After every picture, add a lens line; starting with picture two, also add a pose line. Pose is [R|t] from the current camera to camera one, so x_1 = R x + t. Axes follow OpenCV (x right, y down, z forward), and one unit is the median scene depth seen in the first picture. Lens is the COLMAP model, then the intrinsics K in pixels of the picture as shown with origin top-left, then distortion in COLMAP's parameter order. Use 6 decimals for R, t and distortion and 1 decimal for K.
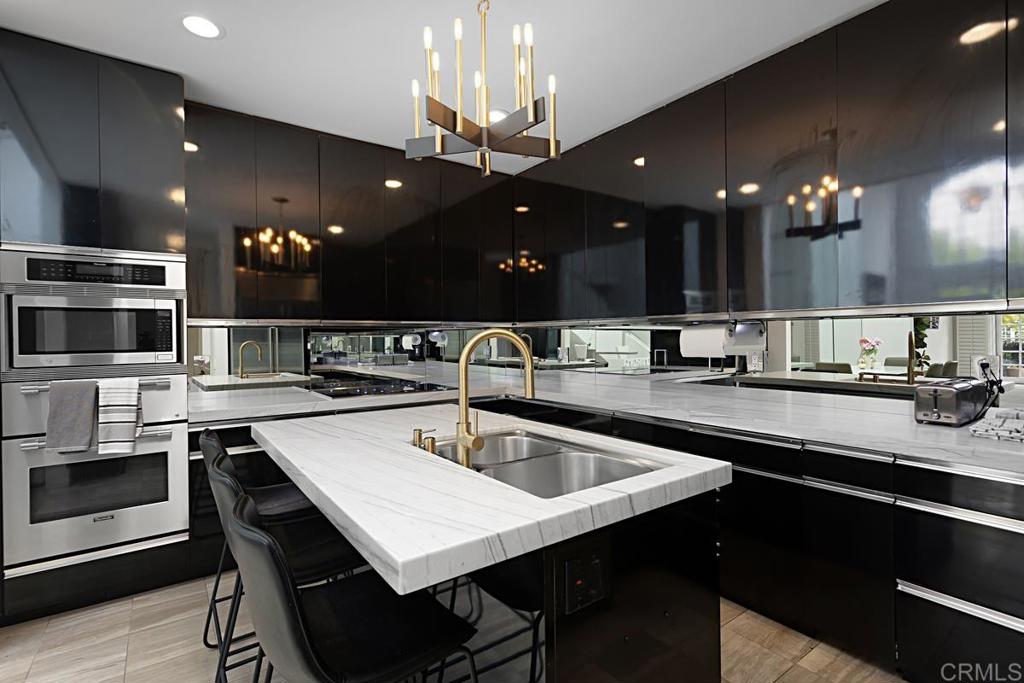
lens RADIAL K [[491.2, 0, 512.0], [0, 491.2, 341.5], [0, 0, 1]] dist [0.001072, -0.000120]
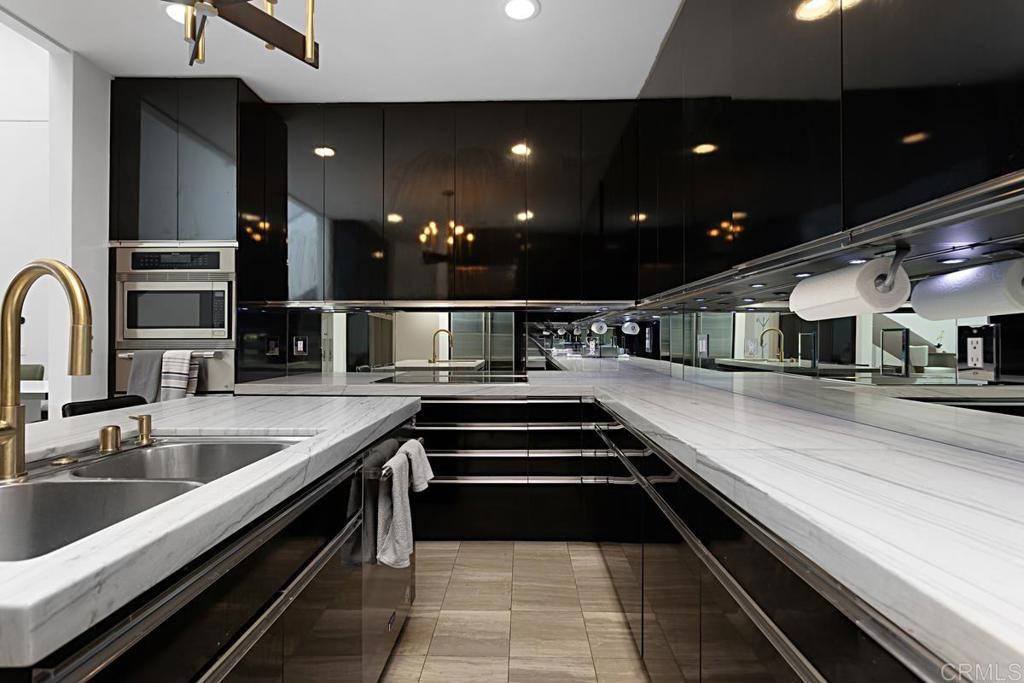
lens RADIAL K [[491.2, 0, 512.0], [0, 491.2, 341.5], [0, 0, 1]] dist [0.001072, -0.000120]
pose [[0.783056, 0.015058, -0.621768, 0.507550], [-0.016055, 0.999863, 0.003995, 0.035065], [0.621743, 0.006855, 0.783191, 0.542945]]
